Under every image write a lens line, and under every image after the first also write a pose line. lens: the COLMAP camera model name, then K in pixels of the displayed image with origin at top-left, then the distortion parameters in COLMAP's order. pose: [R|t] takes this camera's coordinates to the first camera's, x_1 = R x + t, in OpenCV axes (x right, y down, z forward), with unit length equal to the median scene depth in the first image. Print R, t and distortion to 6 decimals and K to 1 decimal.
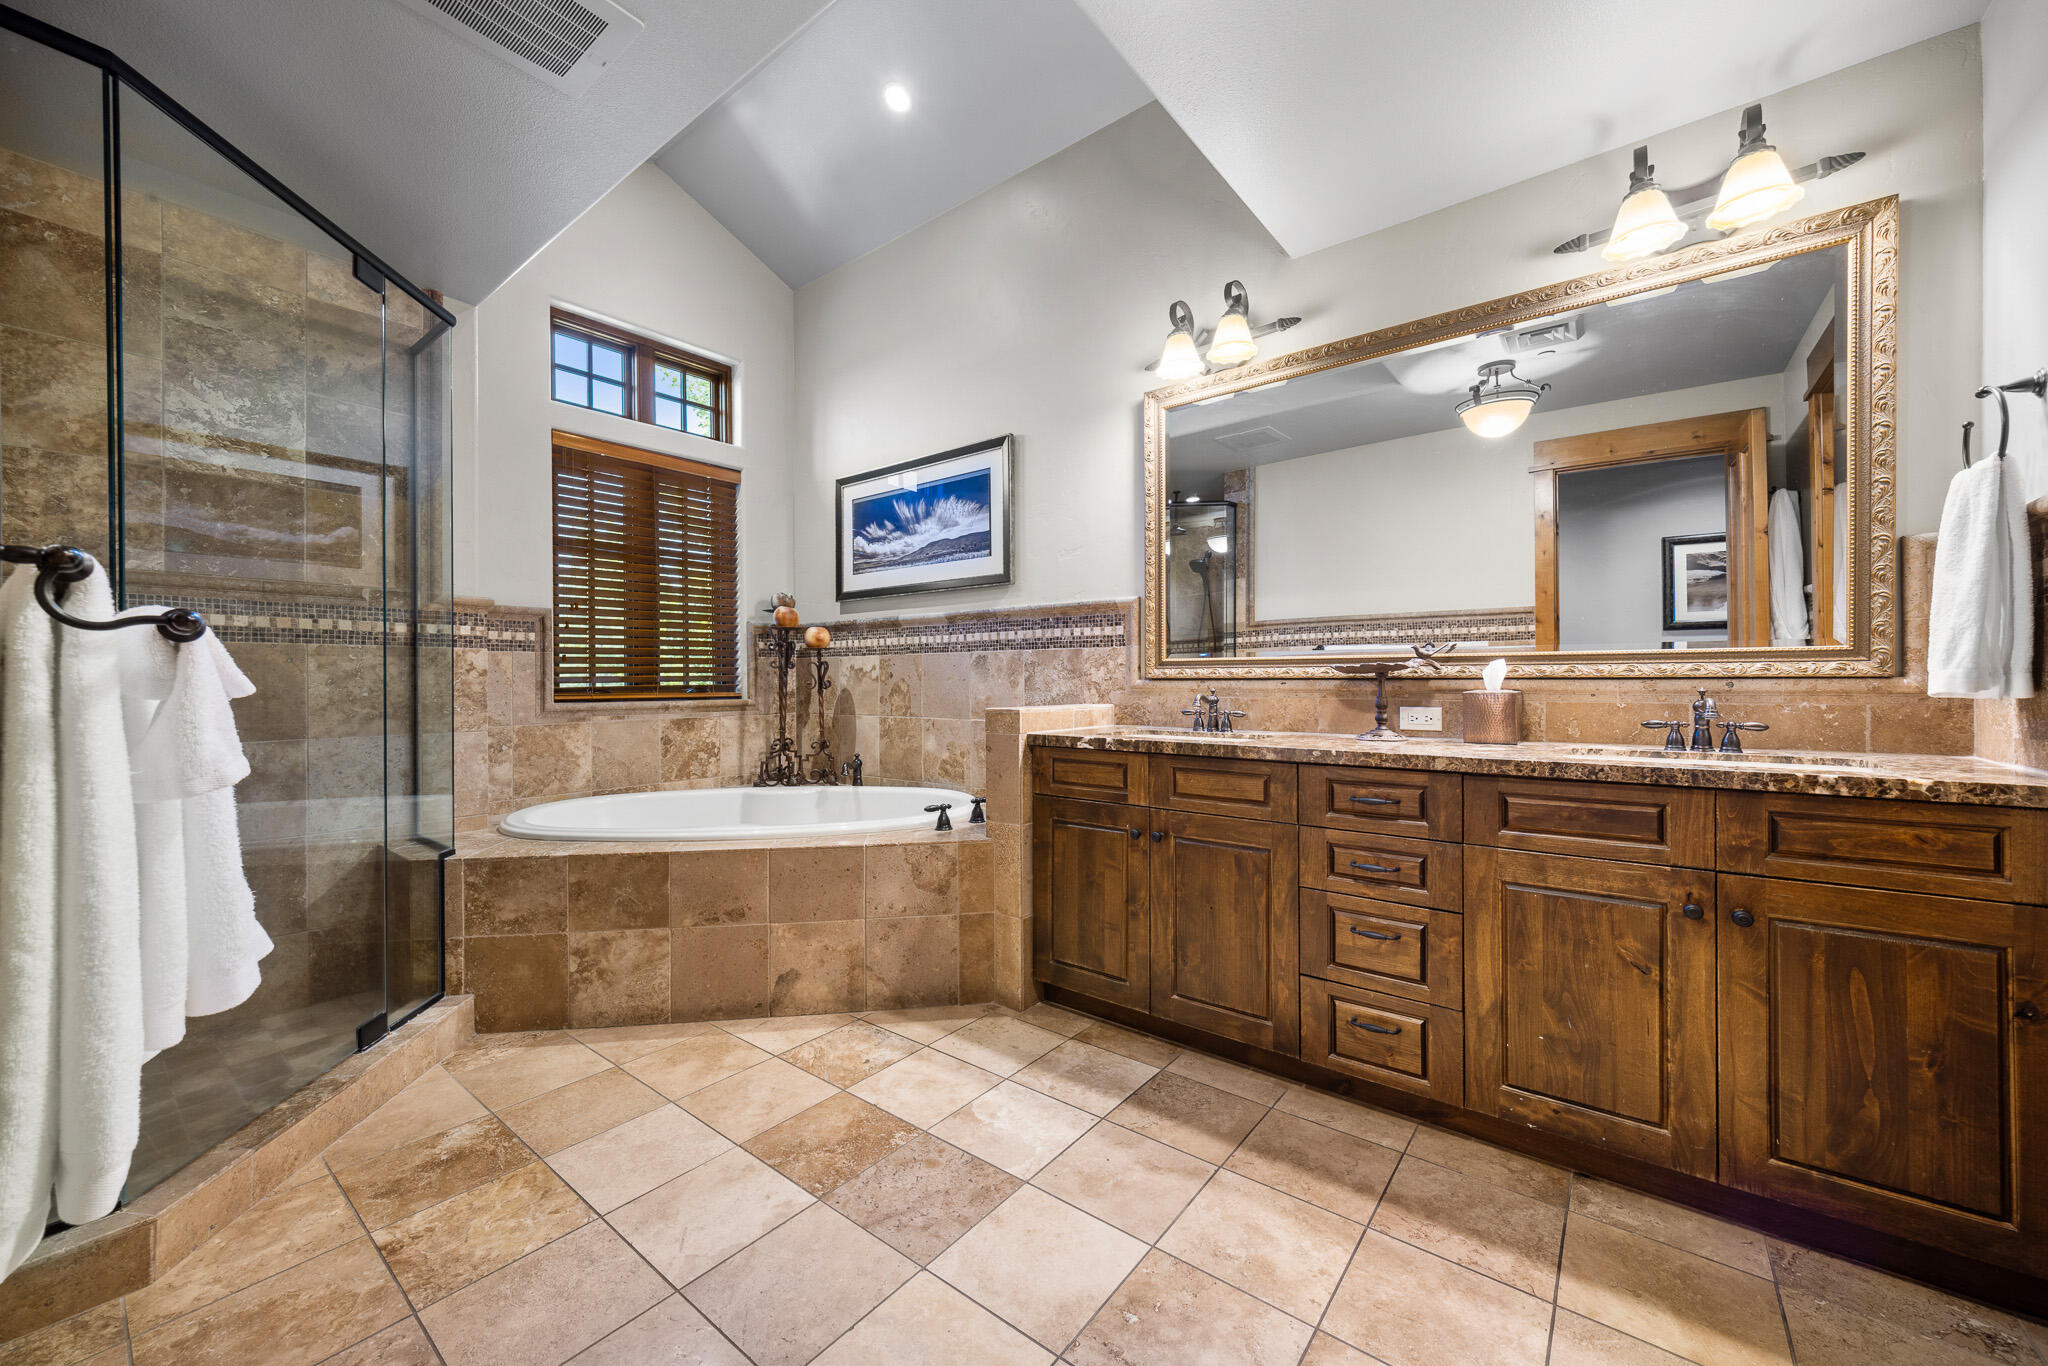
lens RADIAL K [[770.2, 0, 1024.7], [0, 770.2, 679.3], [0, 0, 1]] dist [0.006465, -0.002804]
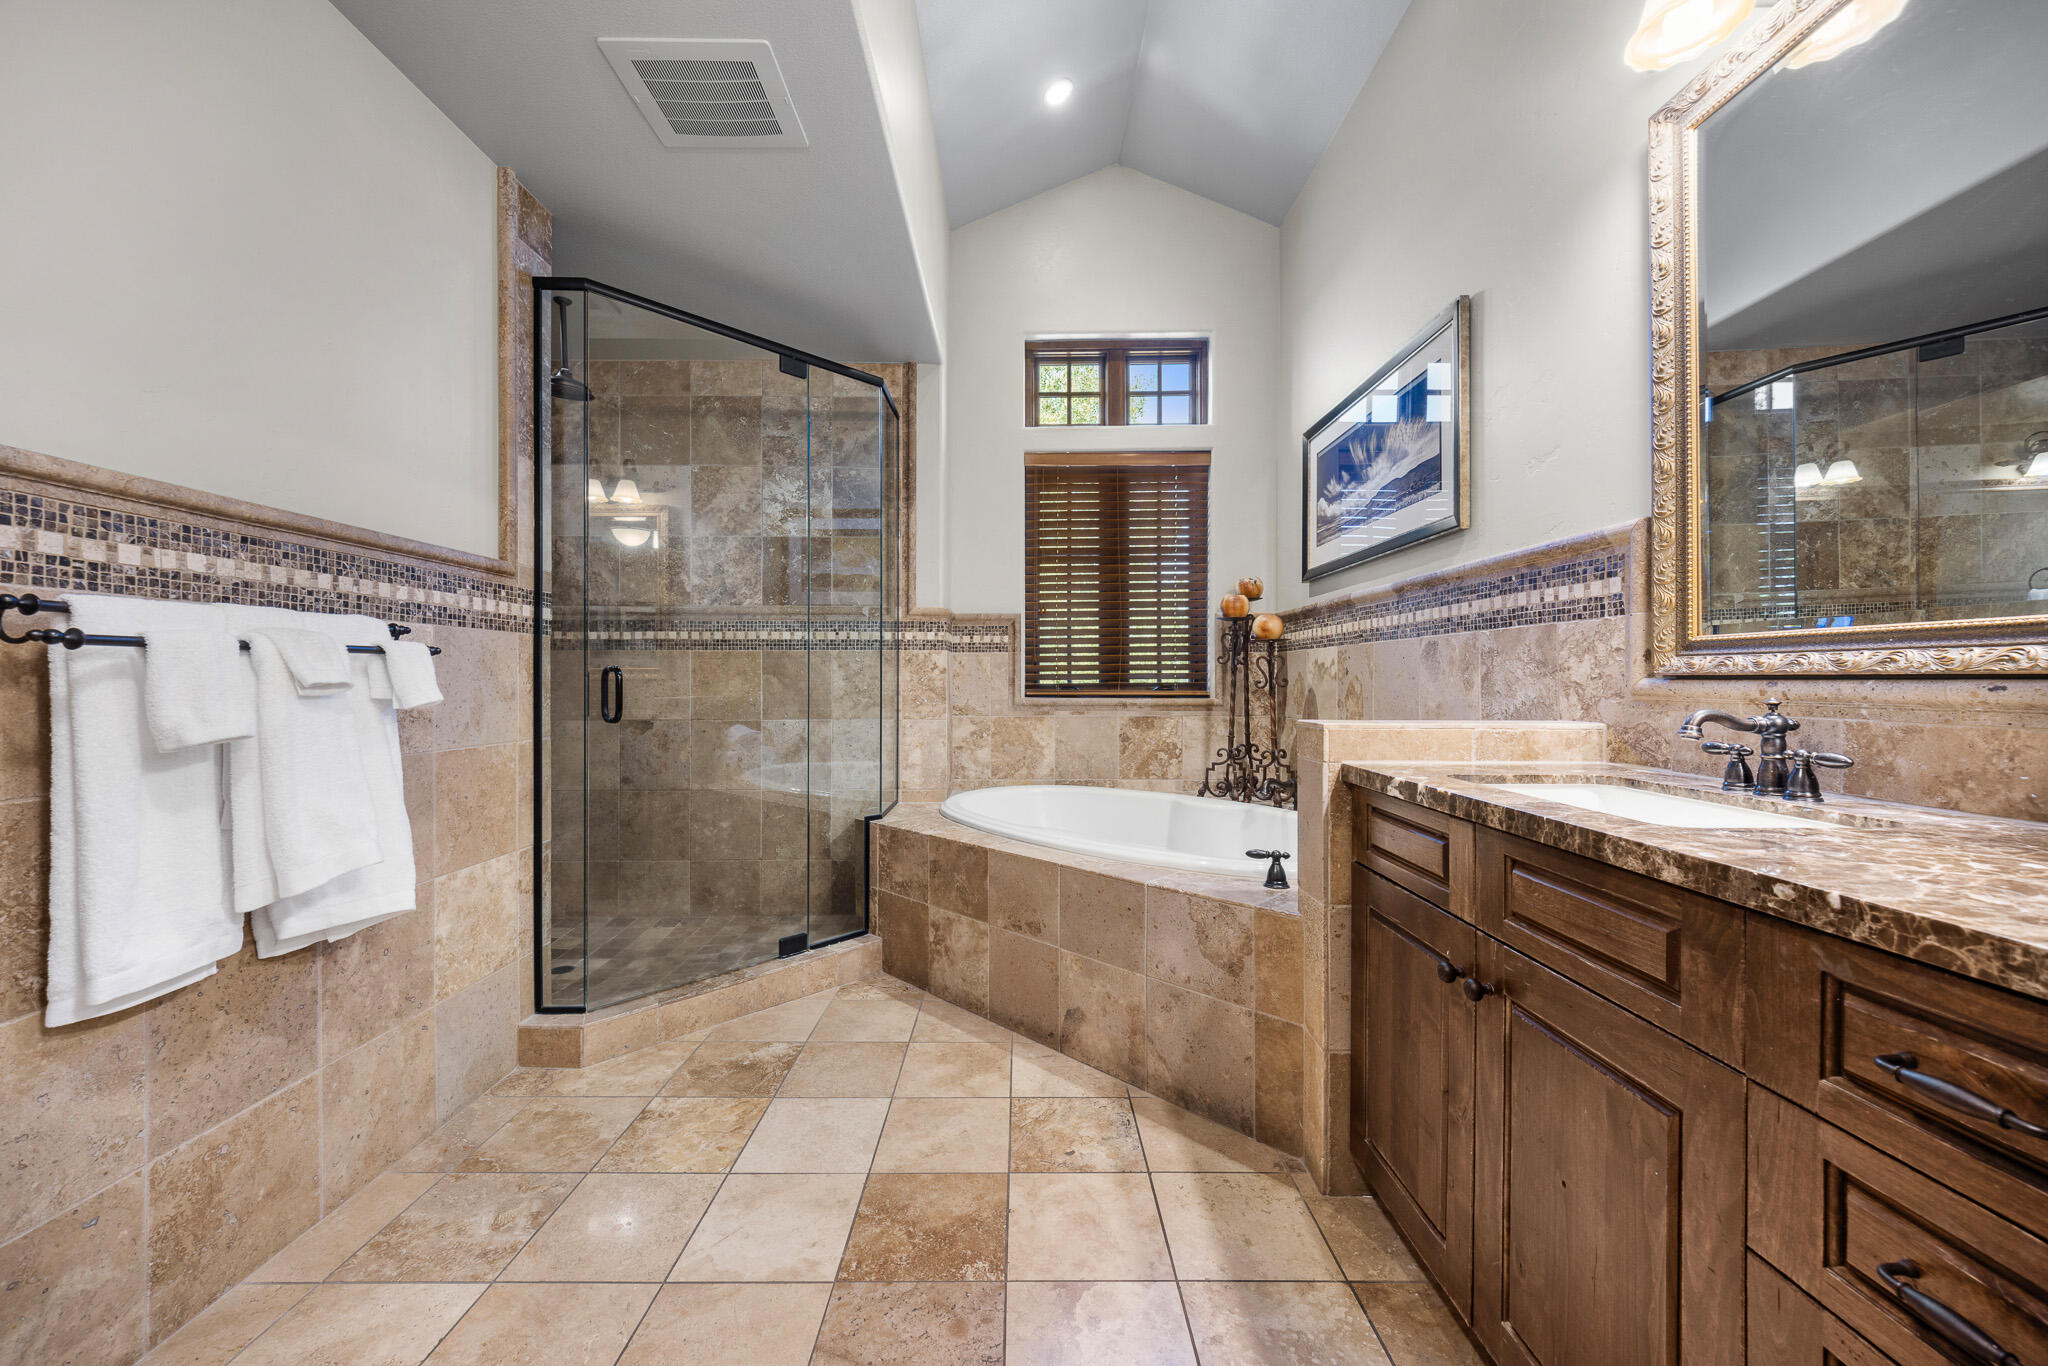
lens RADIAL K [[770.2, 0, 1021.9], [0, 770.2, 678.3], [0, 0, 1]] dist [0.006465, -0.002804]
pose [[0.620736, 0.002838, -0.784014, 0.334796], [-0.001122, 0.999996, 0.002731, -0.000507], [0.784019, -0.000816, 0.620737, 0.394690]]
